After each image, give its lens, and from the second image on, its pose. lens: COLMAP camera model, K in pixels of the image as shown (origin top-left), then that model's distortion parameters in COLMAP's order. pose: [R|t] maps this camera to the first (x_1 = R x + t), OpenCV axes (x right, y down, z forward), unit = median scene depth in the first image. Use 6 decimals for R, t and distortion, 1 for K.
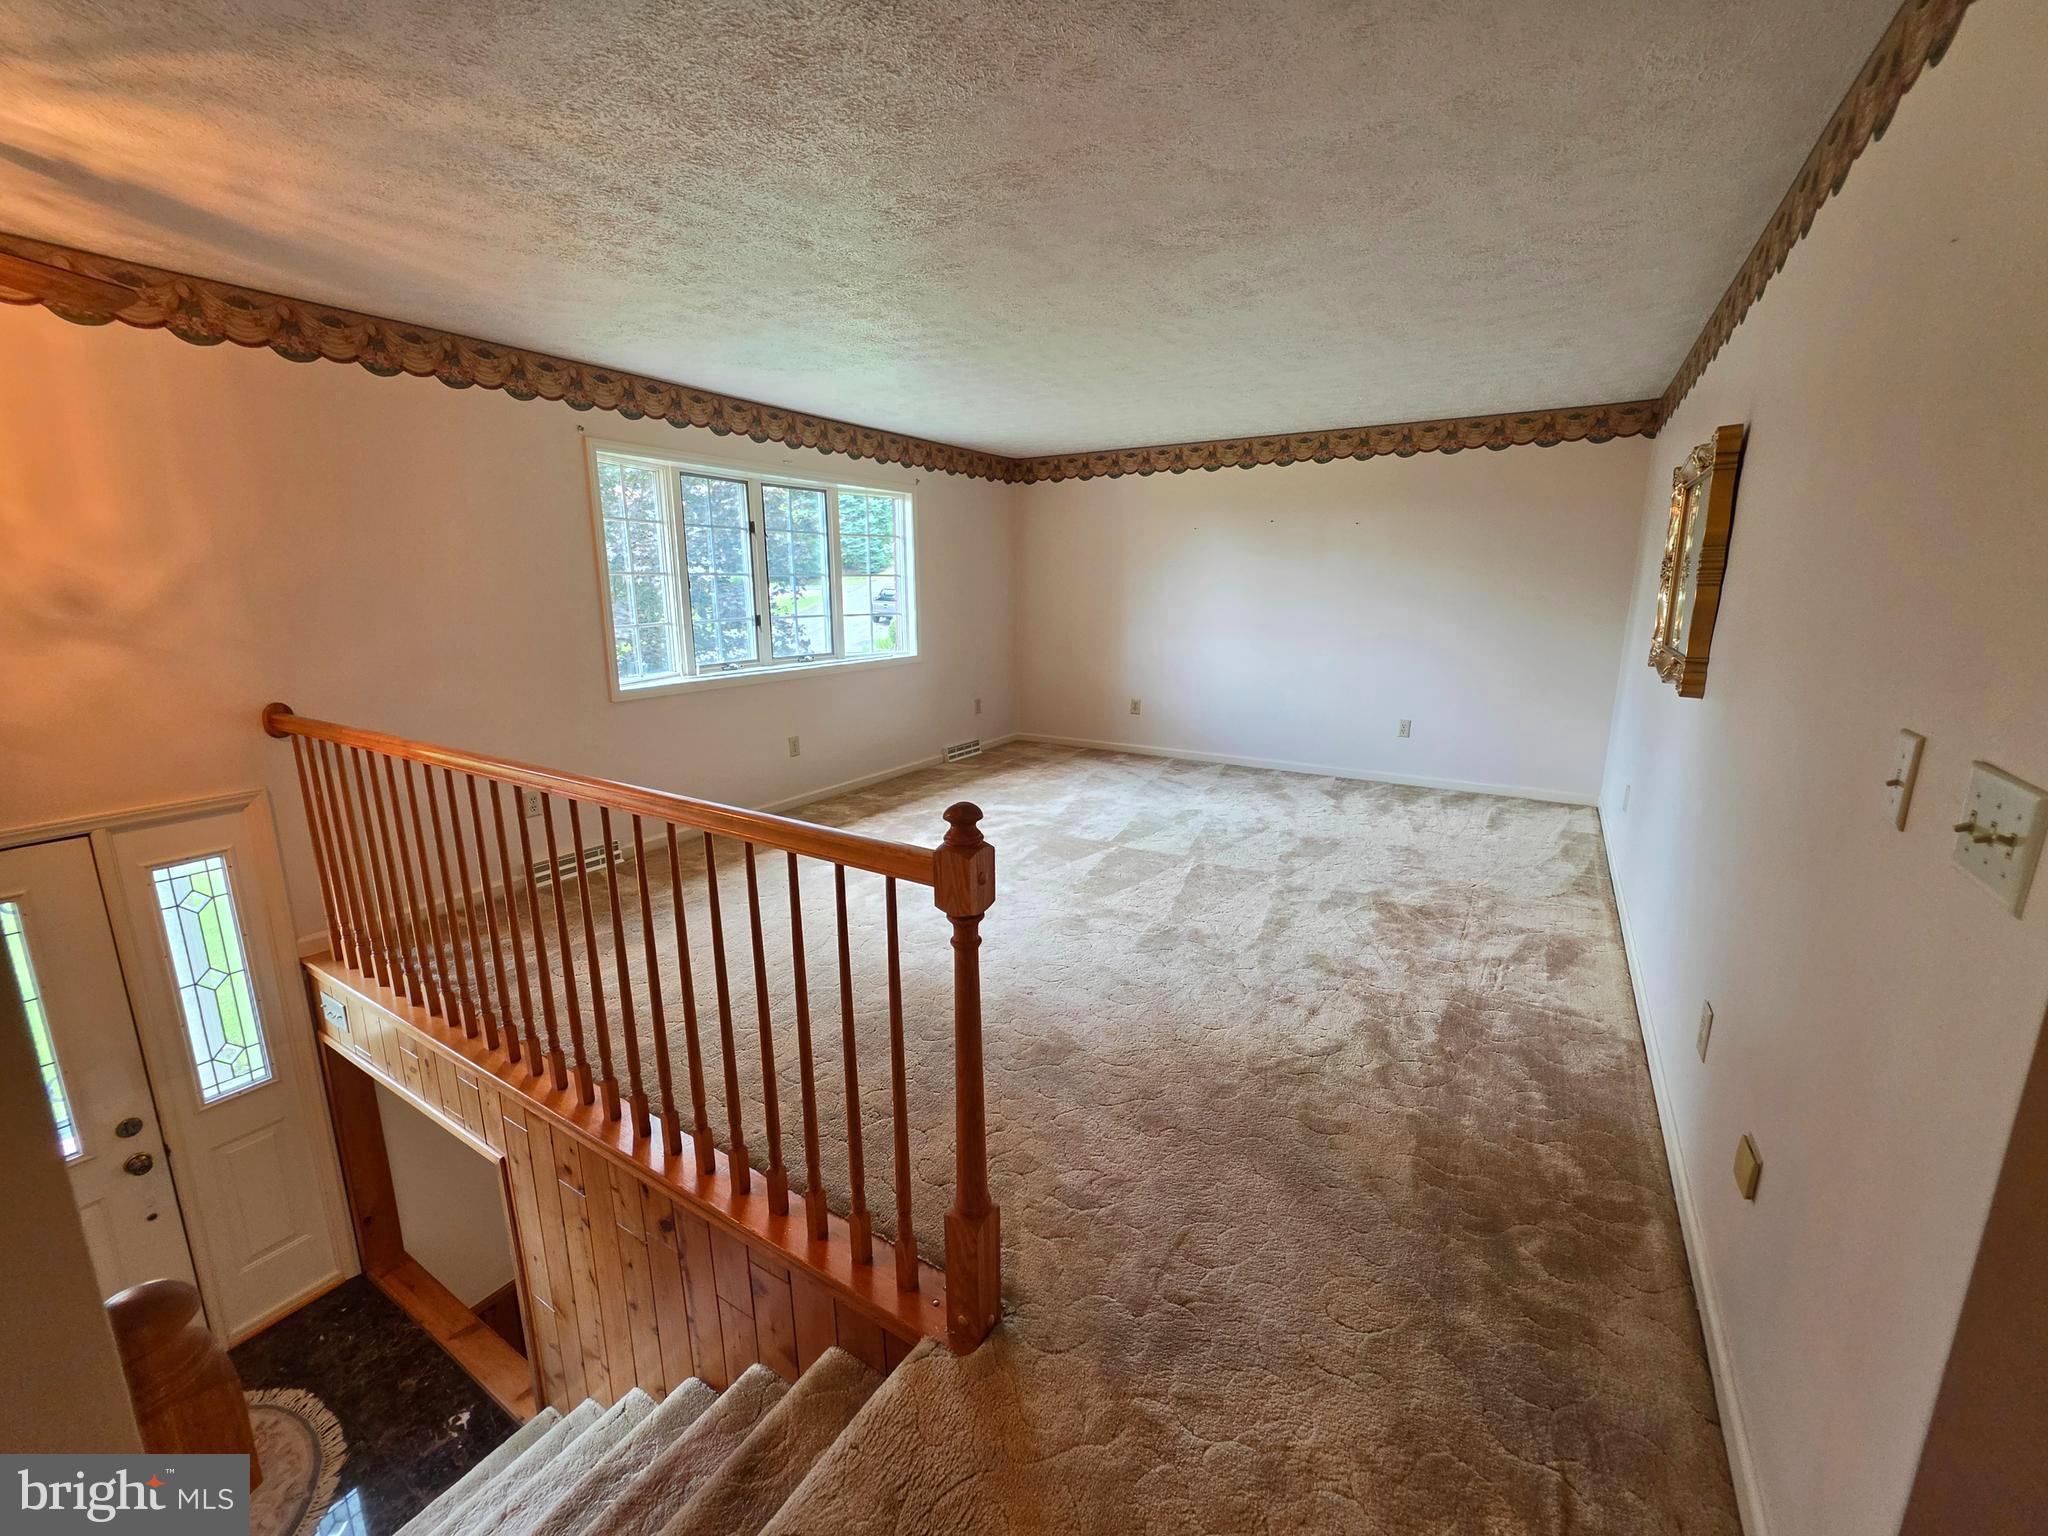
lens RADIAL K [[818.0, 0, 1021.2], [0, 818.0, 757.0], [0, 0, 1]] dist [-0.000794, -0.000066]
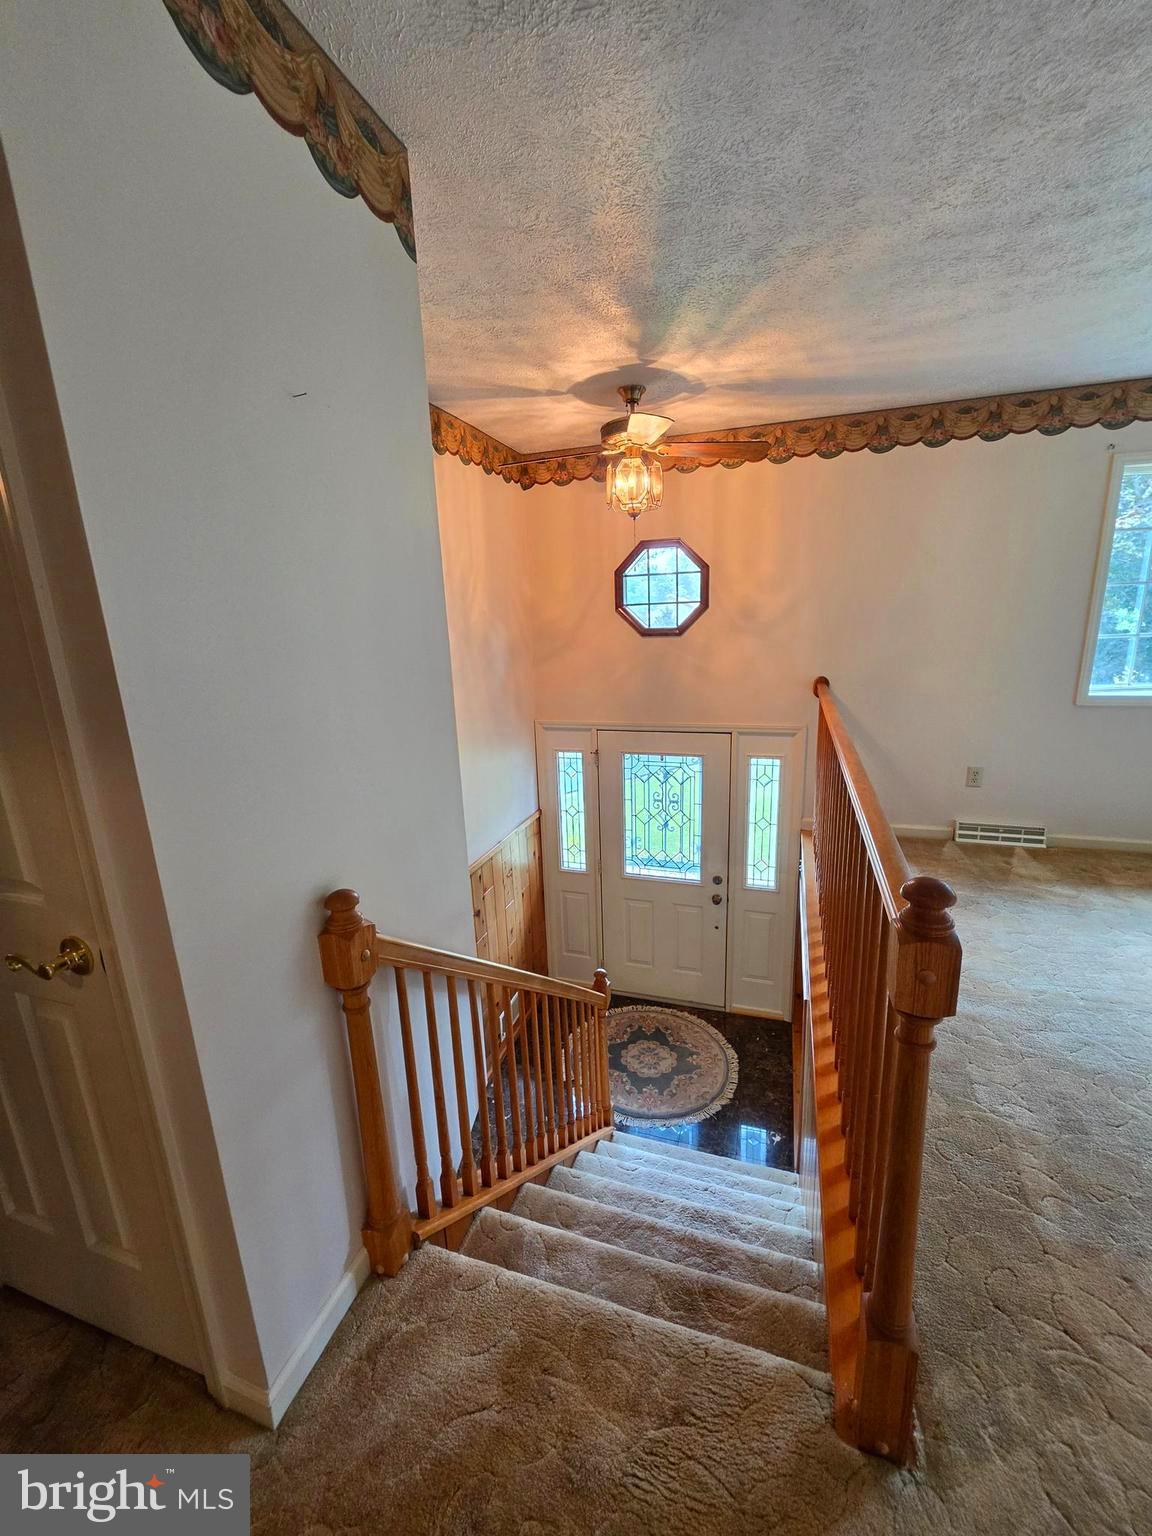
lens RADIAL K [[613.5, 0, 570.8], [0, 613.5, 759.4], [0, 0, 1]] dist [-0.000794, -0.000066]
pose [[0.245501, 0.222669, -0.943476, 0.185666], [-0.170264, 0.968037, 0.184162, -0.051923], [0.954327, 0.115428, 0.275566, 0.225572]]
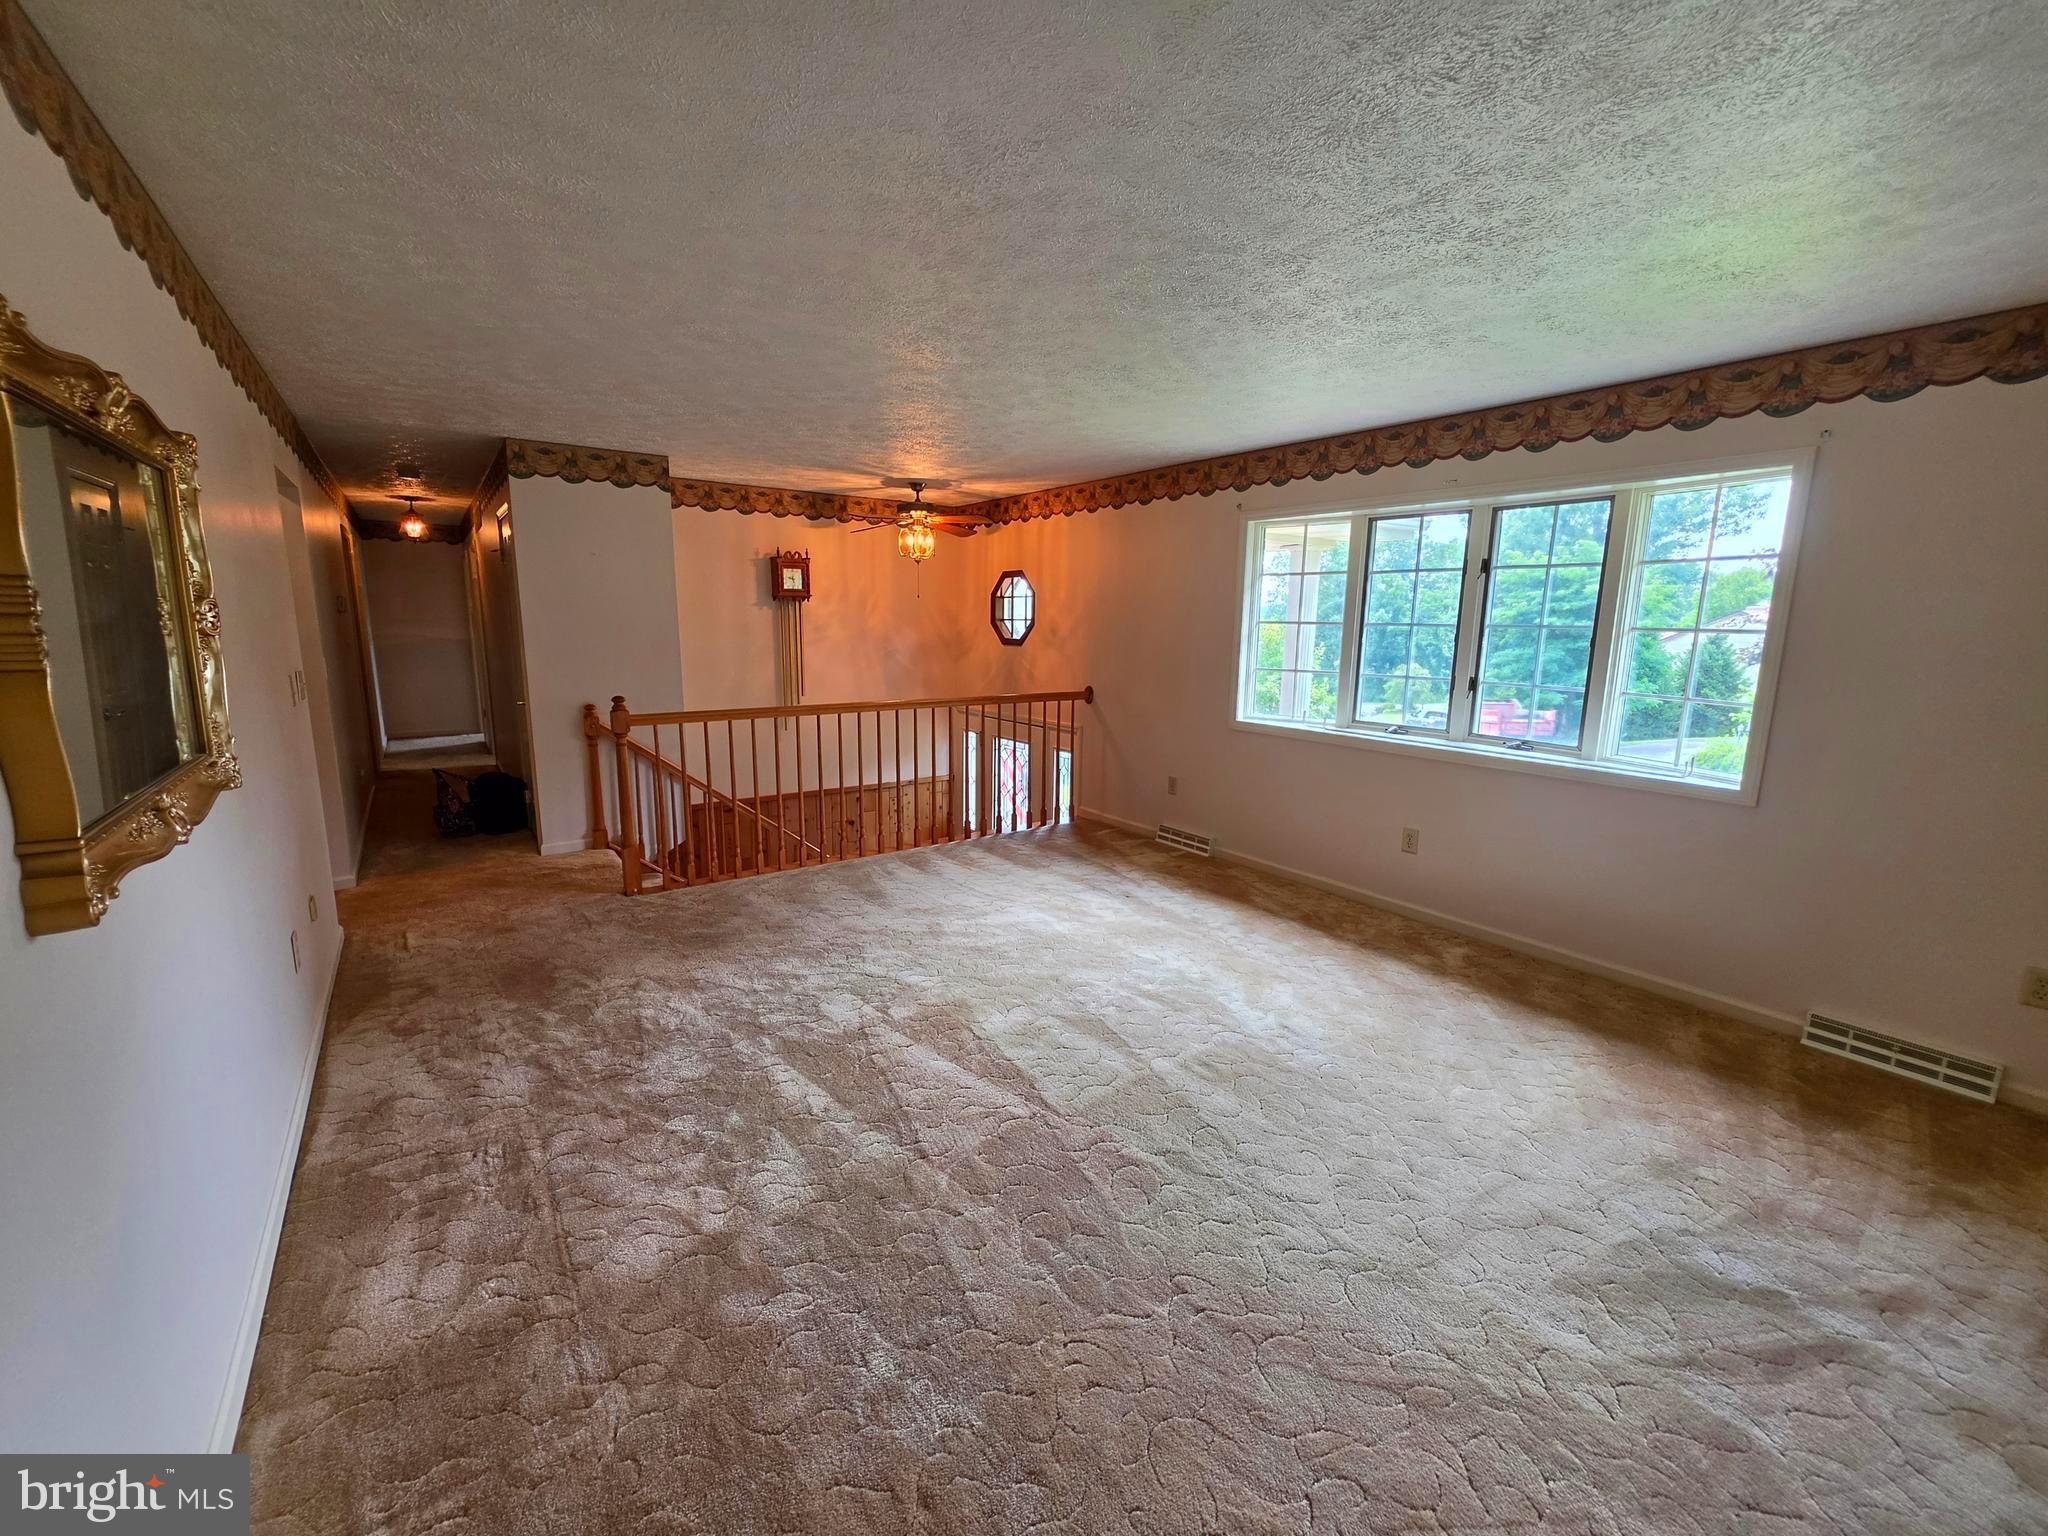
lens RADIAL K [[841.8, 0, 1046.8], [0, 841.8, 772.5], [0, 0, 1]] dist [0.034898, 0.000265]
pose [[-0.346415, 0.153136, -0.925498, 1.163945], [-0.226593, 0.943712, 0.240965, -0.379329], [0.910303, 0.293185, -0.292217, 1.762721]]
